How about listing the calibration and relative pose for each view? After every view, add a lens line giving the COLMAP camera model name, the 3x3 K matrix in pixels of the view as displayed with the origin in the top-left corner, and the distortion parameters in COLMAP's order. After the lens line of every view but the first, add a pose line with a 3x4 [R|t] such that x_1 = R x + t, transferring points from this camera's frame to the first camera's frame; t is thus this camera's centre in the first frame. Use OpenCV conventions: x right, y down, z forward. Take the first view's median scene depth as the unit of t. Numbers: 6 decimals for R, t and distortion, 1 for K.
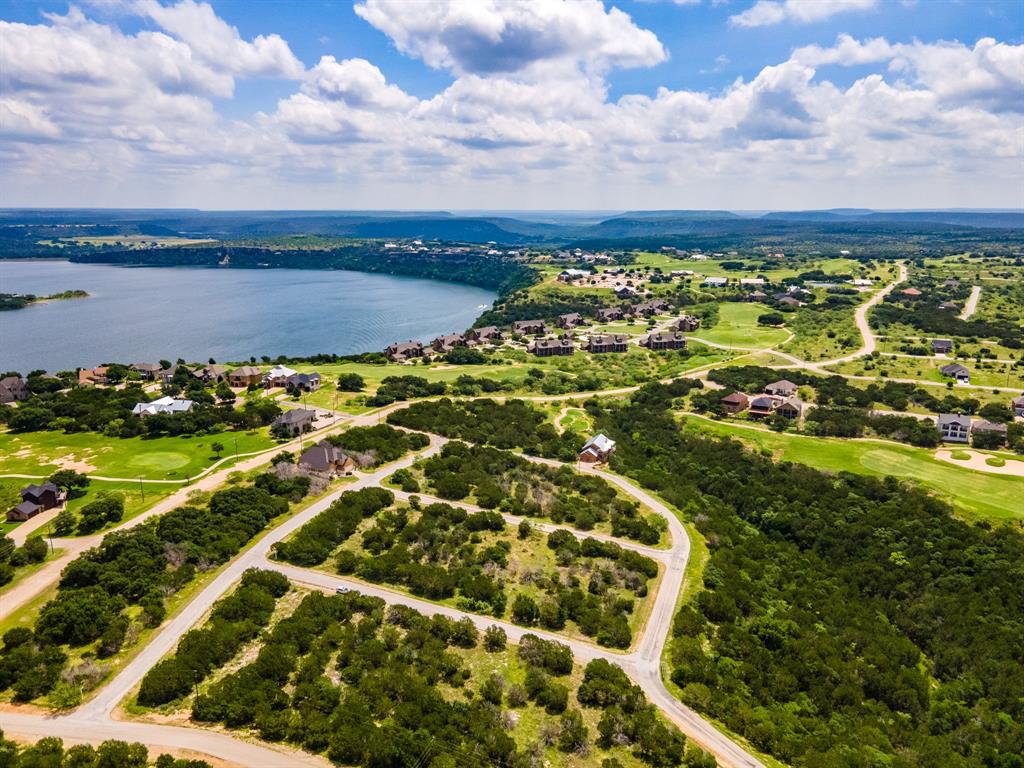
lens RADIAL K [[741.1, 0, 517.5], [0, 741.1, 414.2], [0, 0, 1]] dist [0.042503, 0.009810]
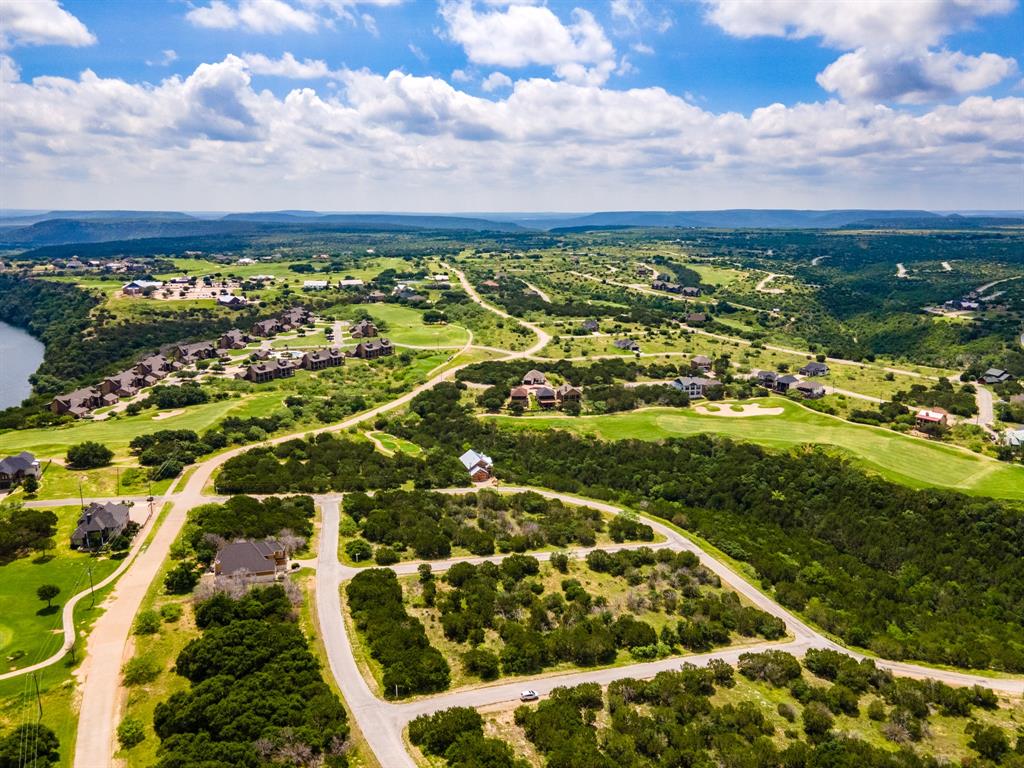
lens RADIAL K [[741.1, 0, 508.4], [0, 741.1, 386.0], [0, 0, 1]] dist [0.042503, 0.009810]
pose [[0.768606, -0.150505, 0.621766, -0.296248], [0.172949, 0.984625, 0.024545, -0.047620], [-0.615901, 0.088669, 0.782818, 0.152862]]
